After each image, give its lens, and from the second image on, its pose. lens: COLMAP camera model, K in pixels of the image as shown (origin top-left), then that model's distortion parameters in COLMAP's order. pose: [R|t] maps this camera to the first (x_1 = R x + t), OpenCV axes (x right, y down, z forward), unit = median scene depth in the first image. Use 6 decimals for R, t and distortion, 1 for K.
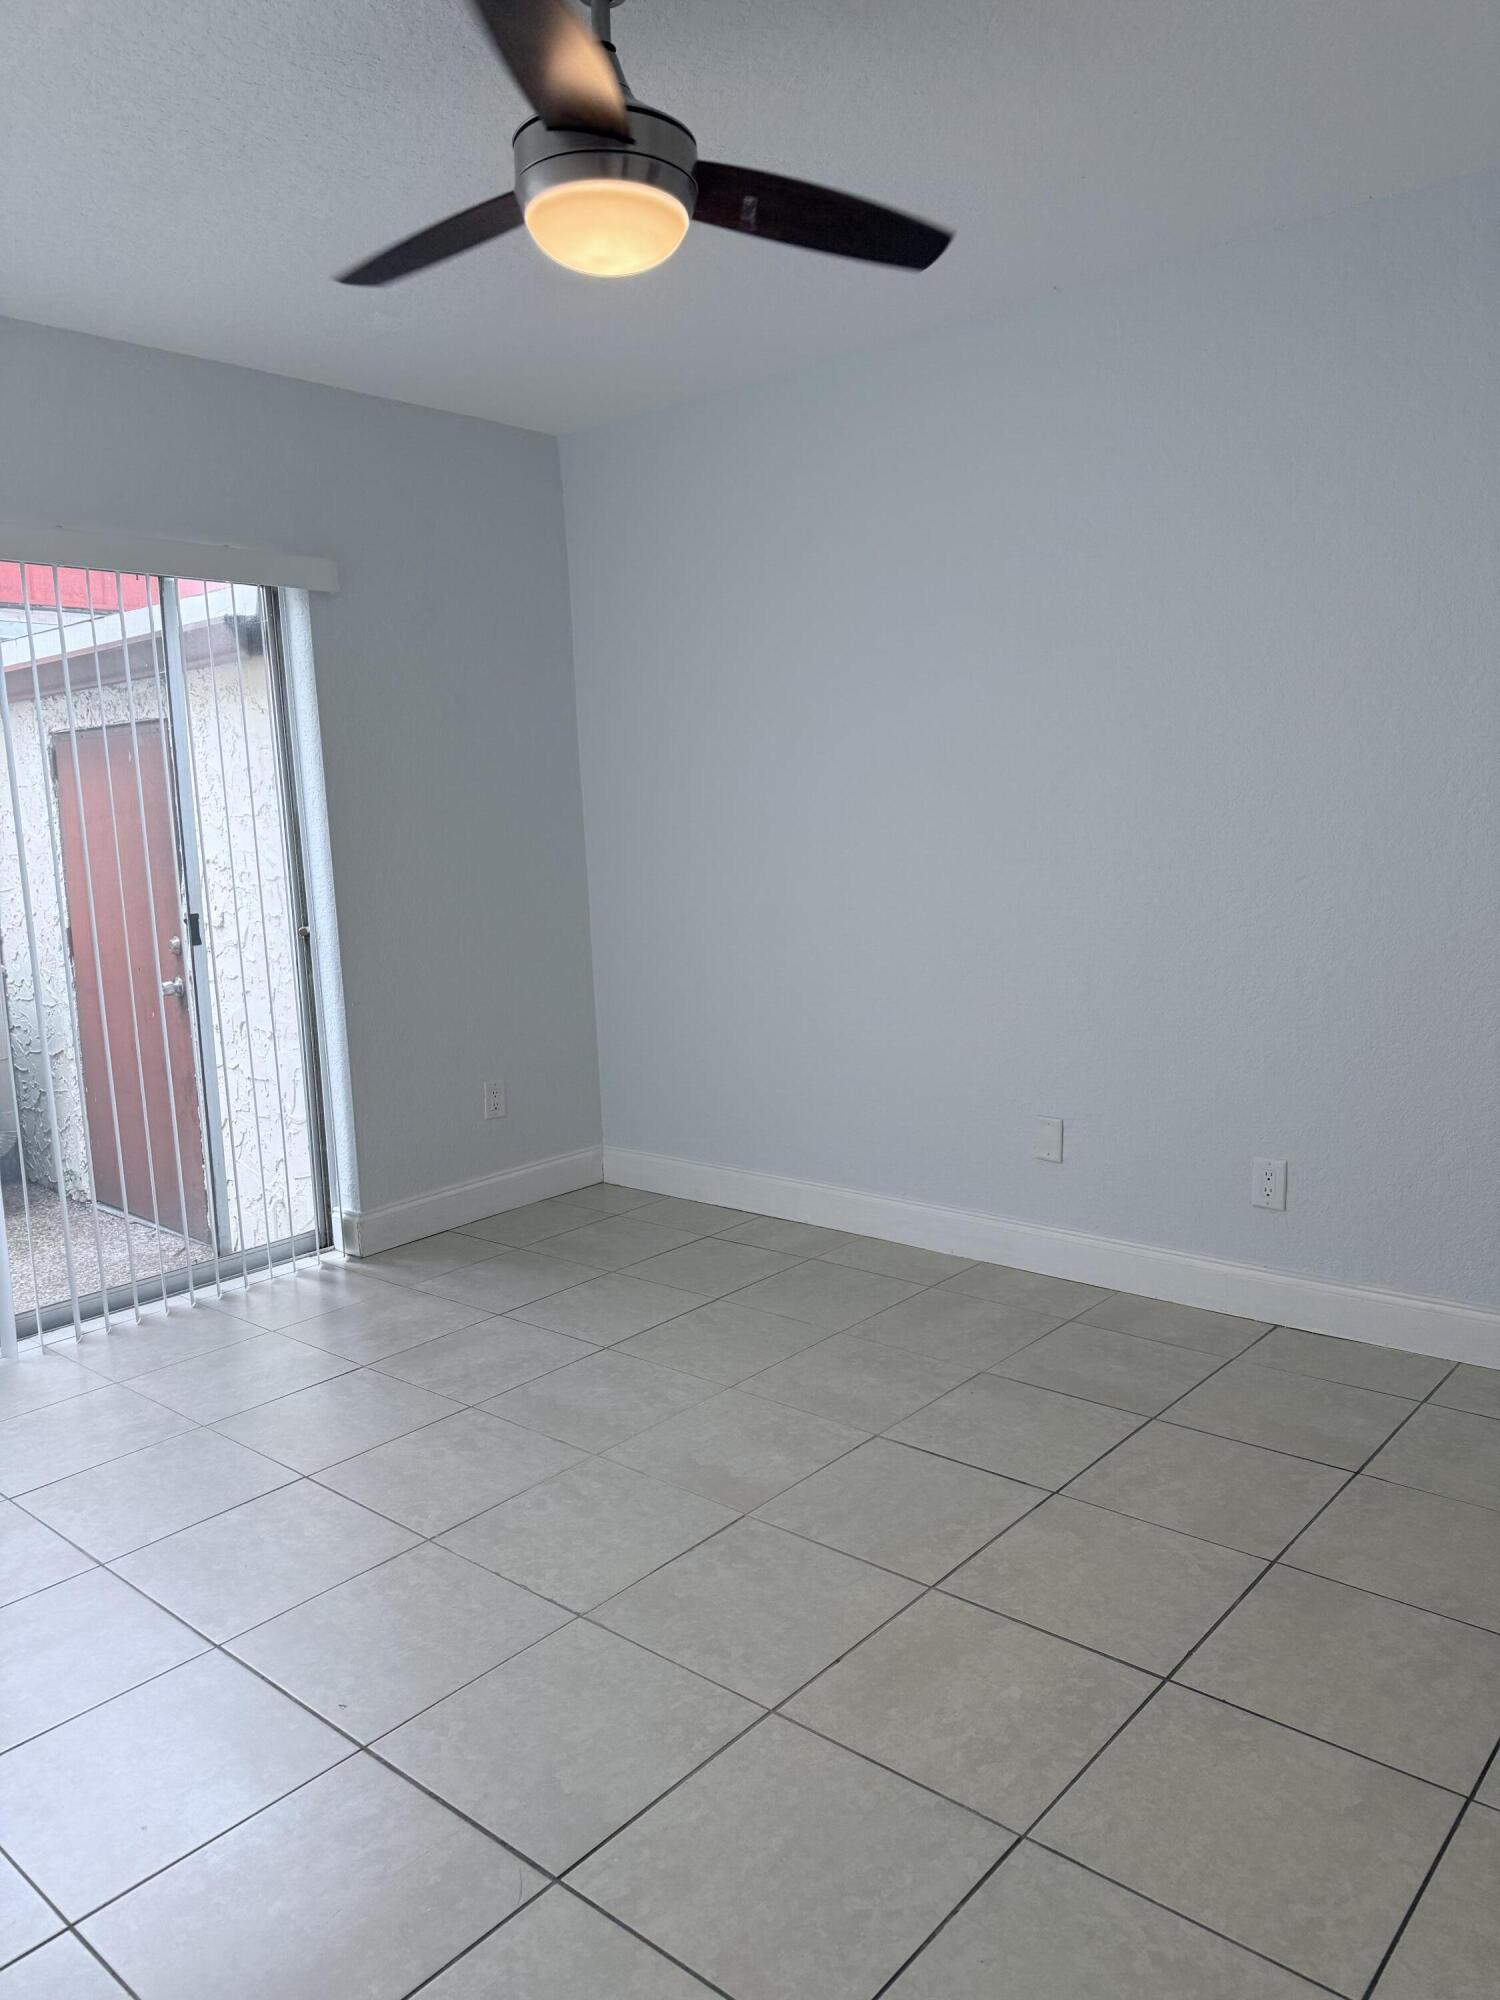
lens RADIAL K [[1407.9, 0, 764.5], [0, 1407.9, 1012.1], [0, 0, 1]] dist [0.067930, -0.059628]
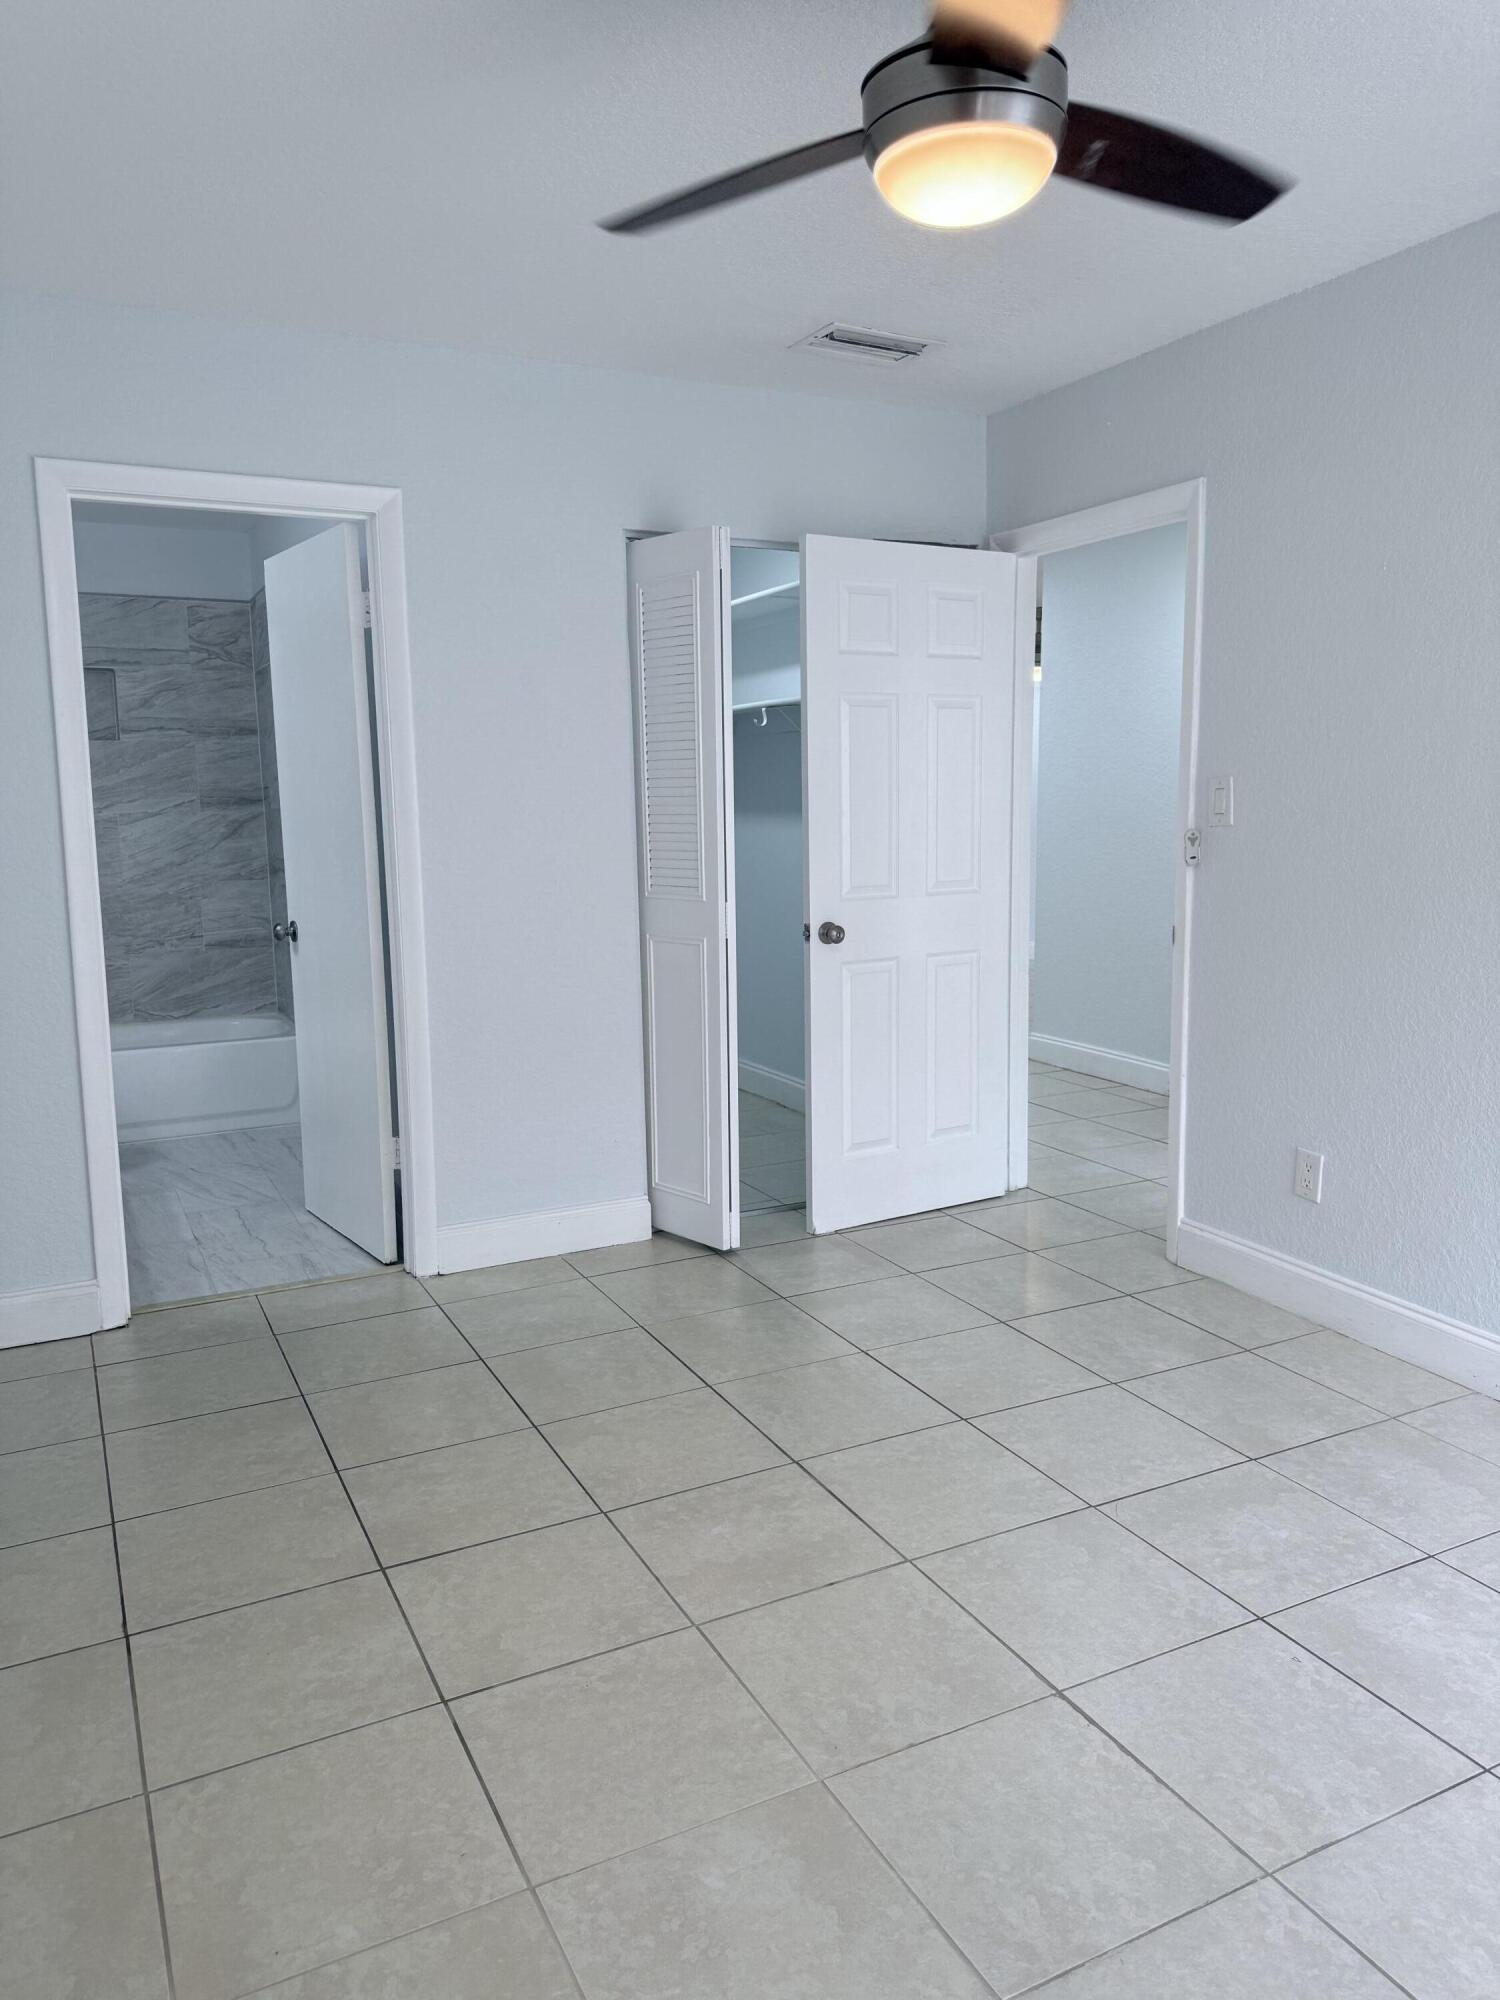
lens RADIAL K [[1407.9, 0, 752.6], [0, 1407.9, 998.0], [0, 0, 1]] dist [0.067930, -0.059628]
pose [[-0.920031, -0.011613, 0.391674, -0.289434], [0.099870, 0.959601, 0.263045, -0.256198], [-0.378905, 0.281126, -0.881702, 1.680816]]
